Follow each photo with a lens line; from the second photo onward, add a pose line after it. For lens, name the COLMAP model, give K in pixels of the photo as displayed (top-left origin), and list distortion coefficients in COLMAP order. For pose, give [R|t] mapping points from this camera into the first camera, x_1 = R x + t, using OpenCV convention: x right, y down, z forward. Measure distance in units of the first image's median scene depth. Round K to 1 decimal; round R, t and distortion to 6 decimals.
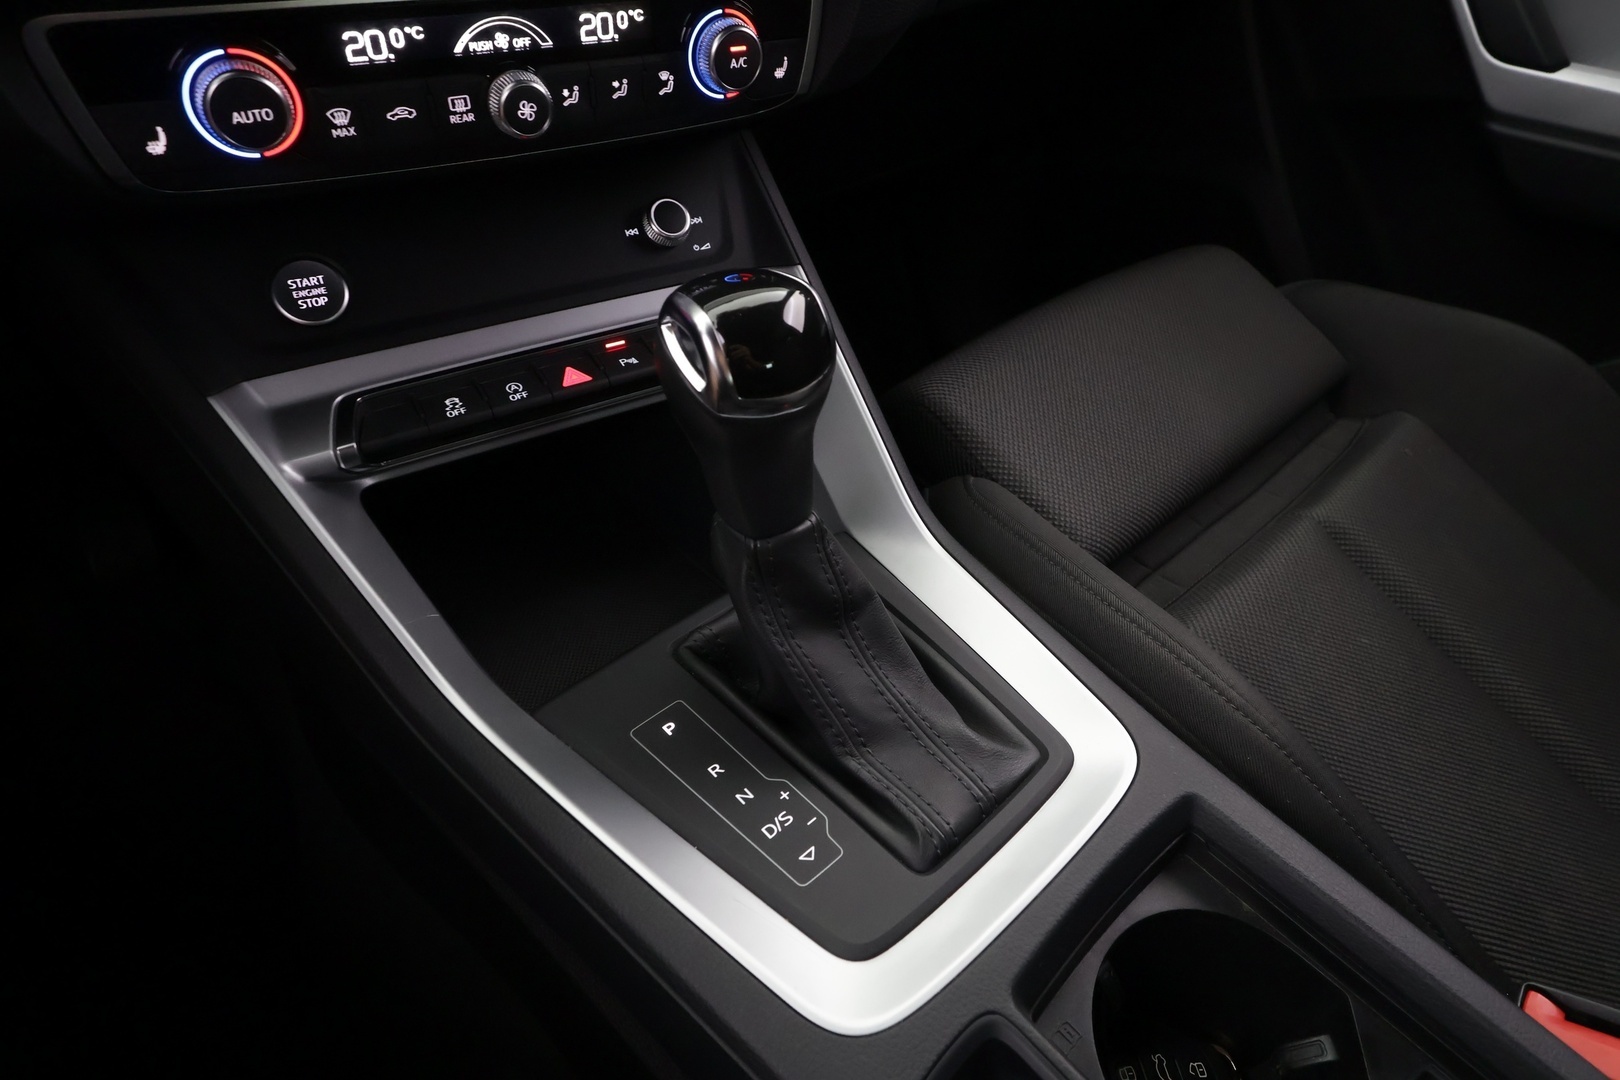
lens RADIAL K [[910.8, 0, 810.0], [0, 910.8, 540.0], [0, 0, 1]] dist [-0.043315, -0.000313]
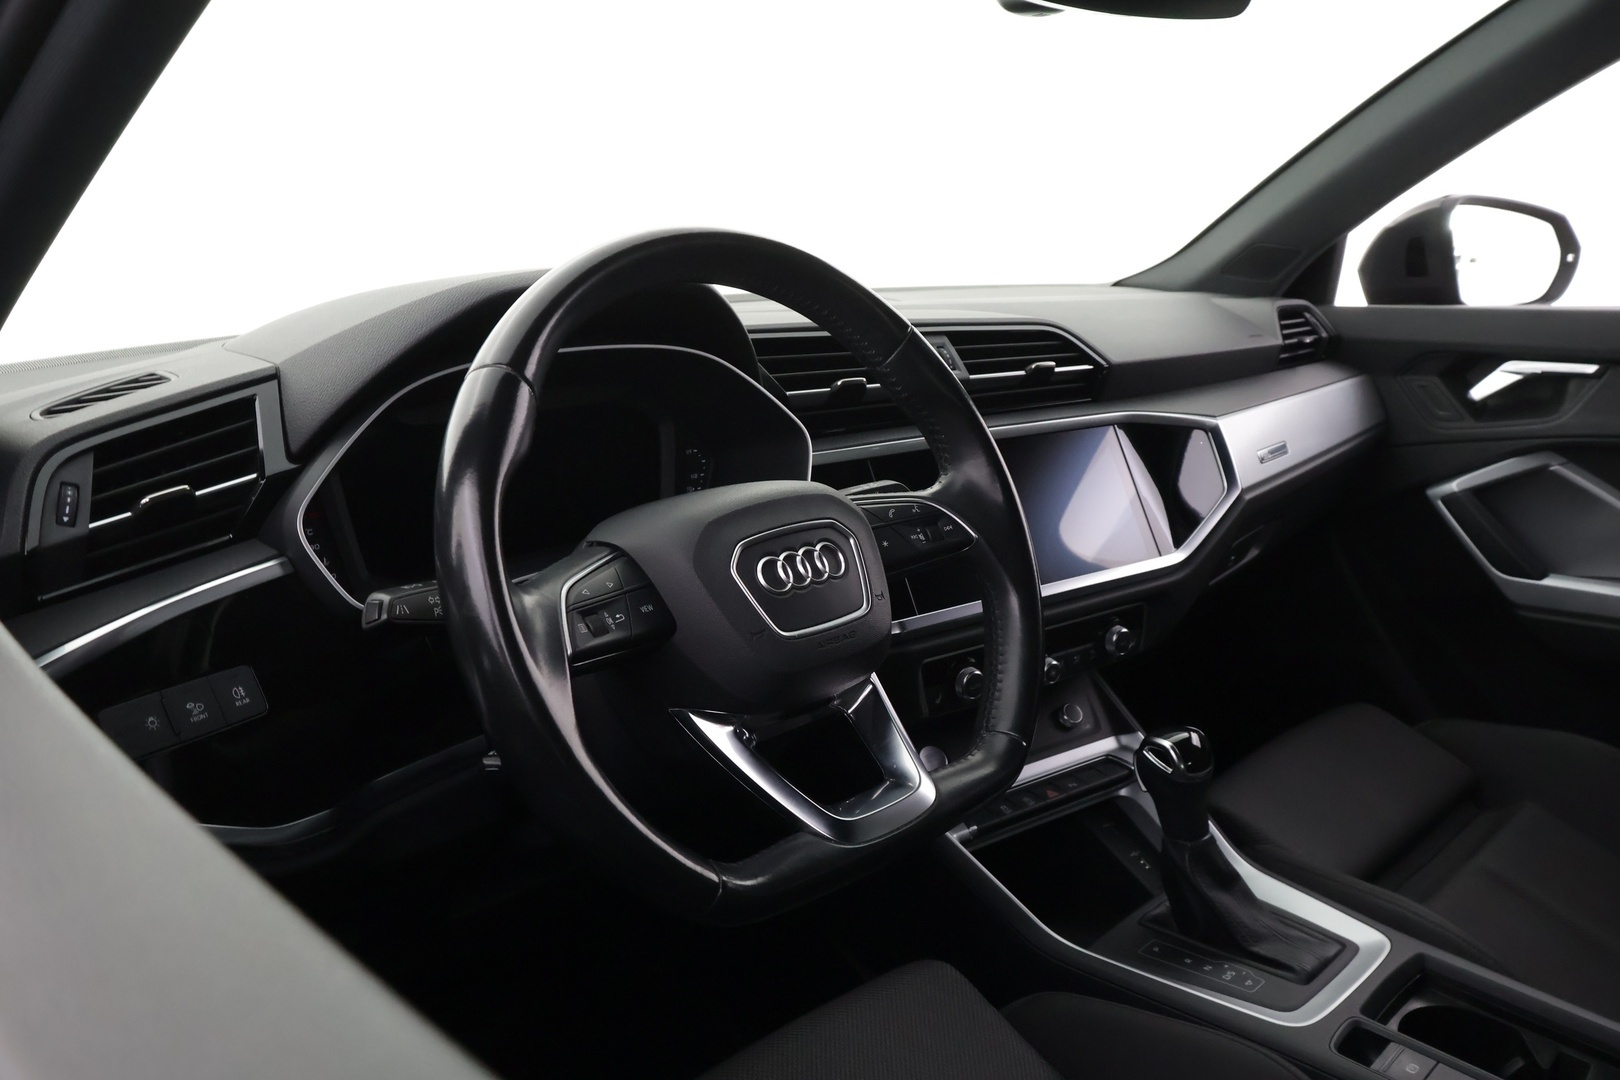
lens RADIAL K [[1308.9, 0, 810.0], [0, 1308.9, 540.0], [0, 0, 1]] dist [-0.004712, -0.002321]
pose [[0.996979, -0.074036, 0.023466, -0.868225], [0.076528, 0.884930, -0.459394, 0.639433], [0.013246, 0.459802, 0.887923, -1.881857]]
